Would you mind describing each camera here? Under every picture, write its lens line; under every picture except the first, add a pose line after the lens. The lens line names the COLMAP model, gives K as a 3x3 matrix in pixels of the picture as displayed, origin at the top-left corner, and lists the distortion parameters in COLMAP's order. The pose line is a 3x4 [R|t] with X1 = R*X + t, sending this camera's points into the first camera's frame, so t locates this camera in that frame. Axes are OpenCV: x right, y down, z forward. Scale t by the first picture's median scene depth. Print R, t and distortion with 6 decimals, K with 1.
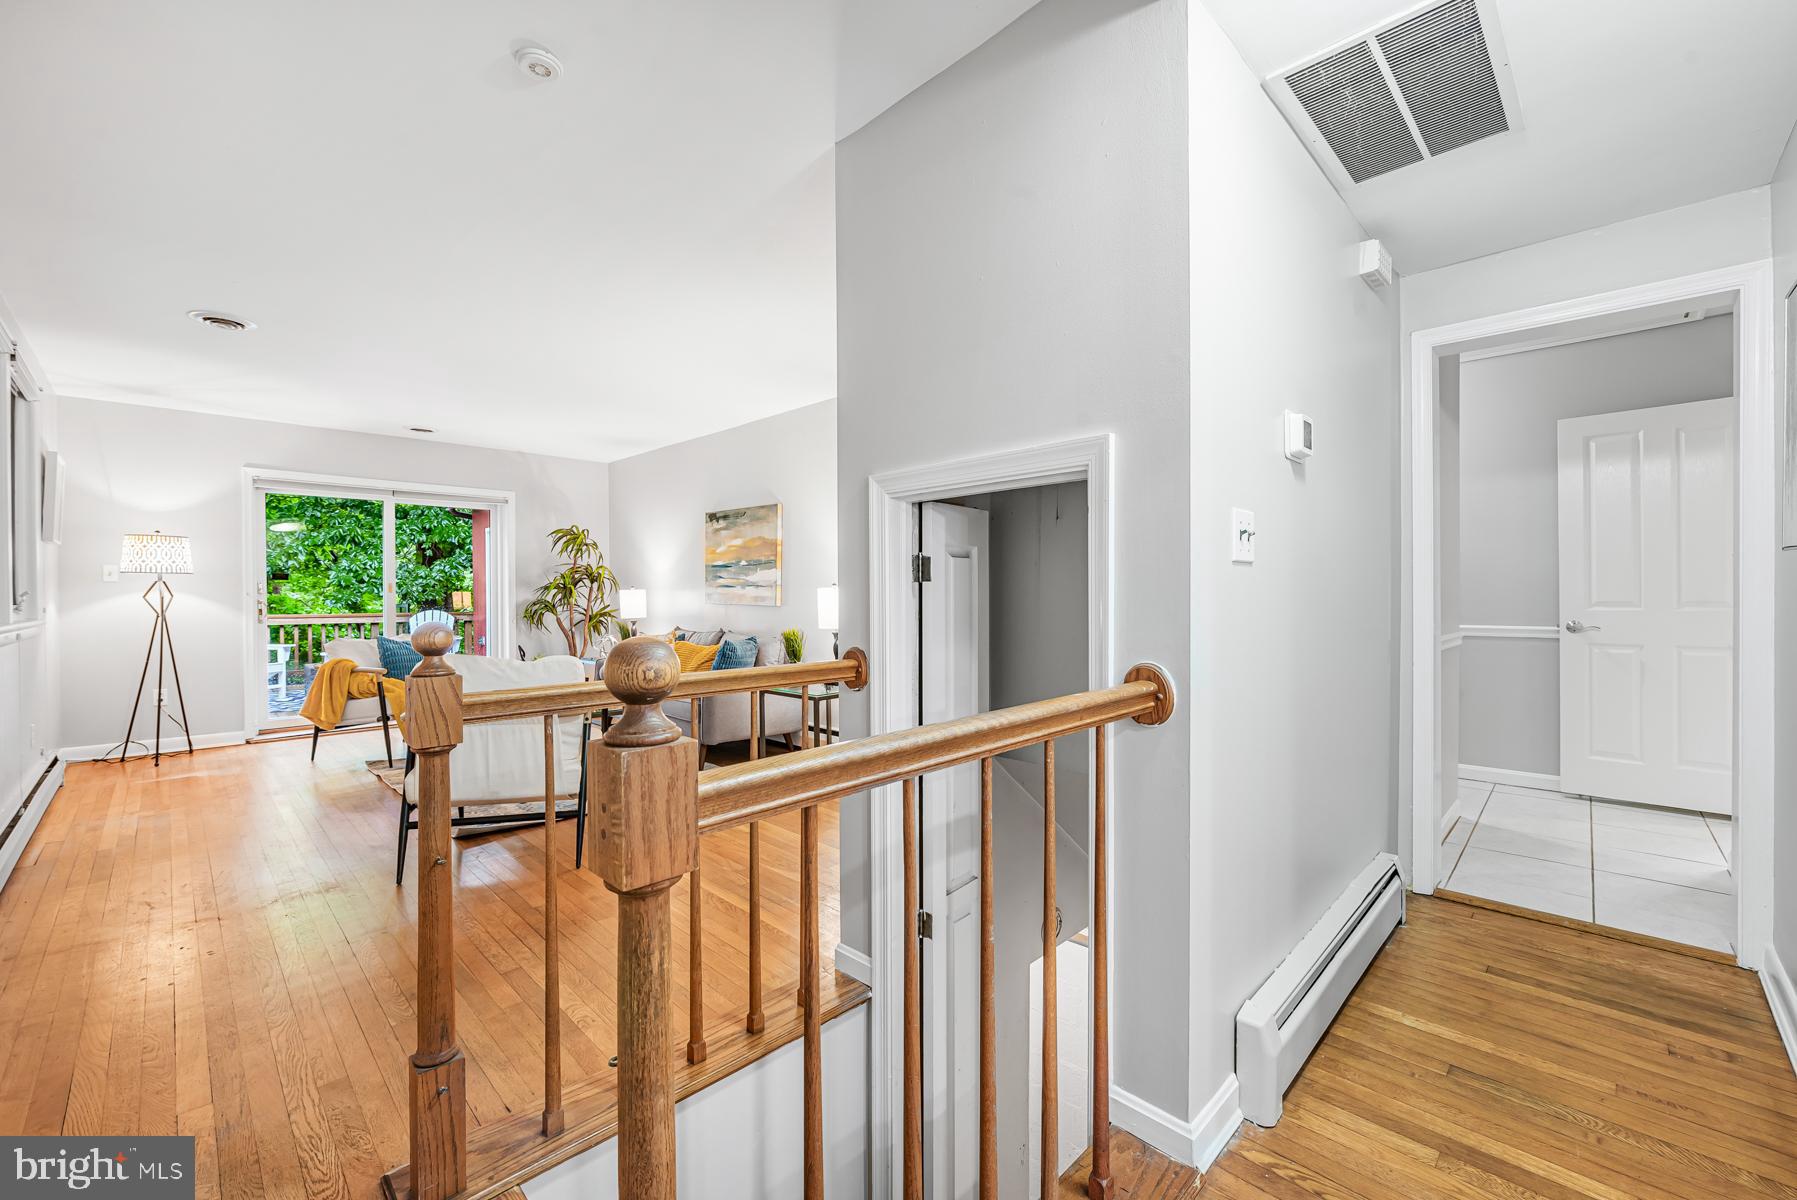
lens RADIAL K [[719.9, 0, 897.3], [0, 719.9, 594.9], [0, 0, 1]] dist [-0.006797, -0.000302]
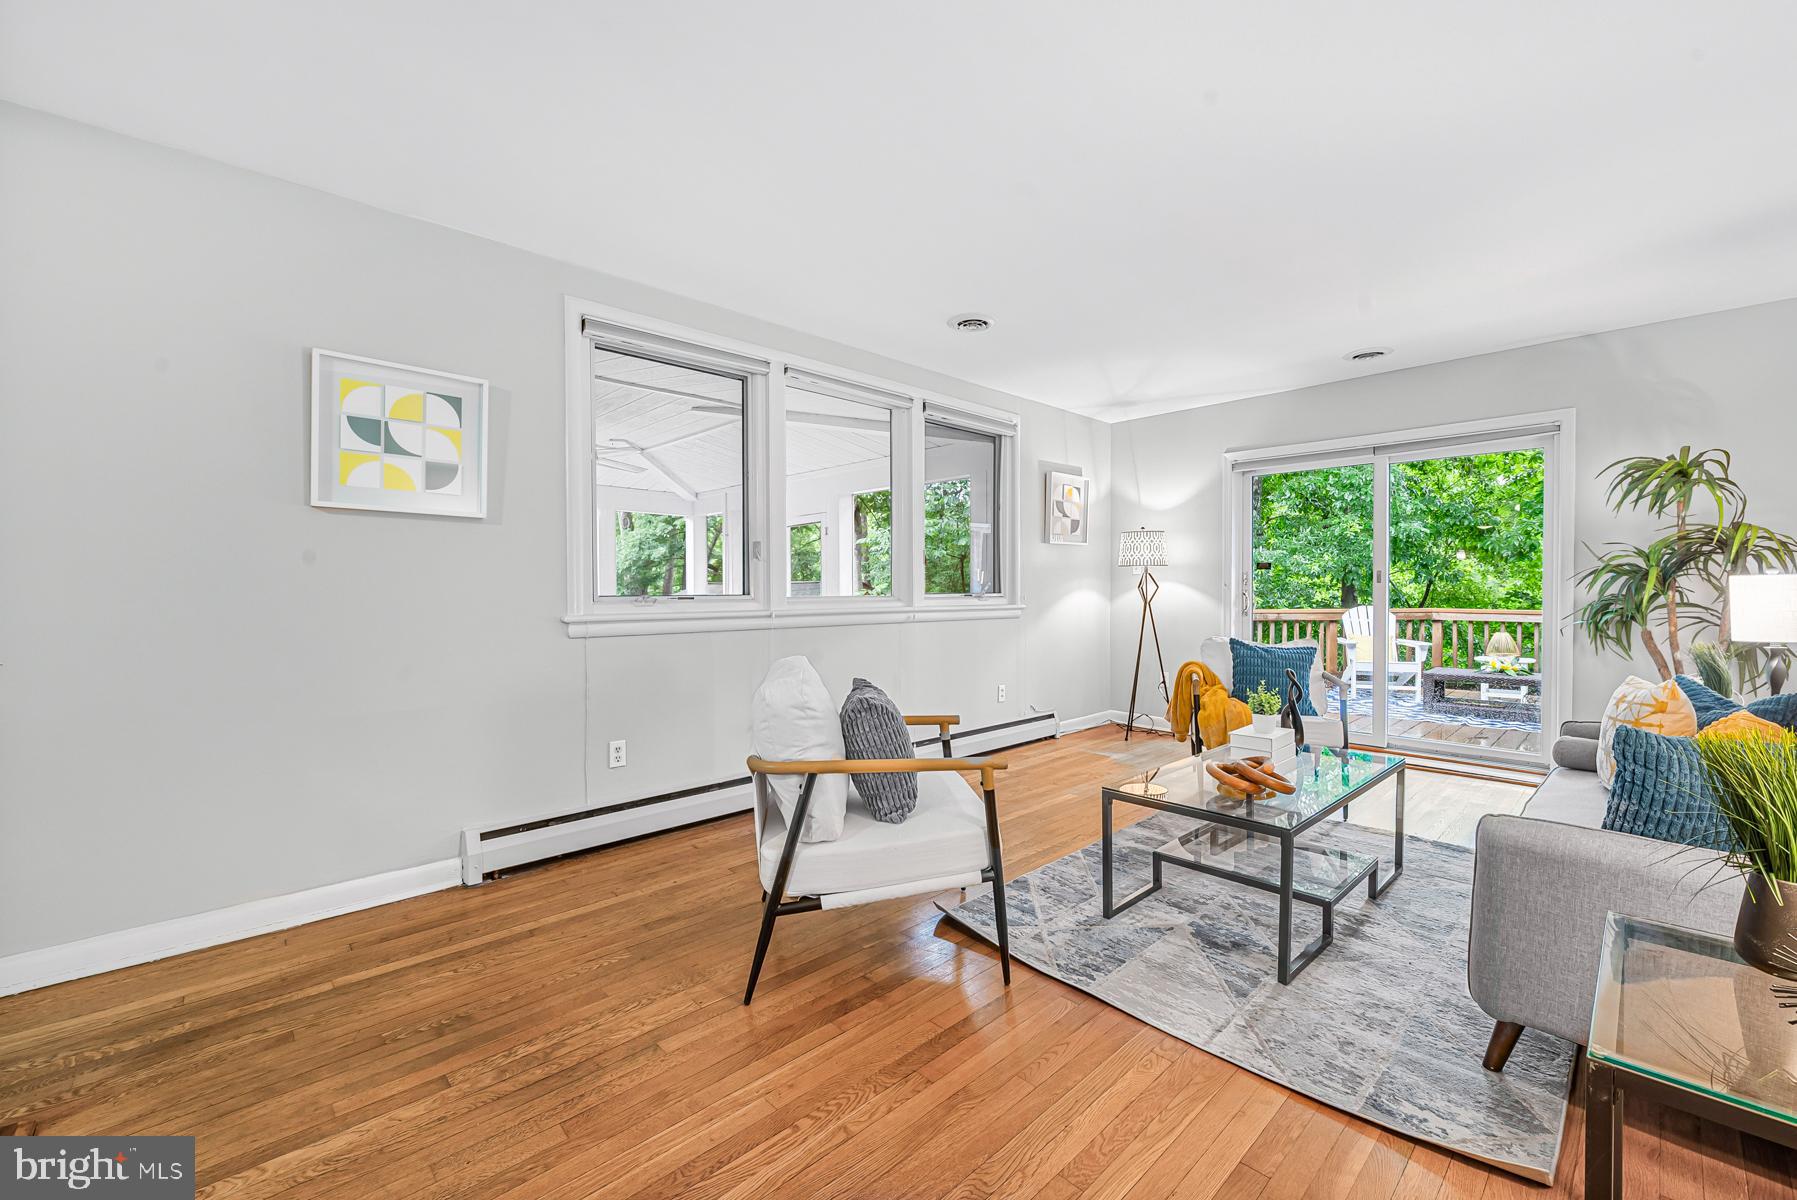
lens RADIAL K [[719.9, 0, 896.8], [0, 719.9, 594.3], [0, 0, 1]] dist [-0.006797, -0.000302]
pose [[-0.034652, 0.016103, -0.999270, 0.073142], [-0.005747, 0.999850, 0.016312, -0.000491], [0.999383, 0.006308, -0.034554, 0.584090]]
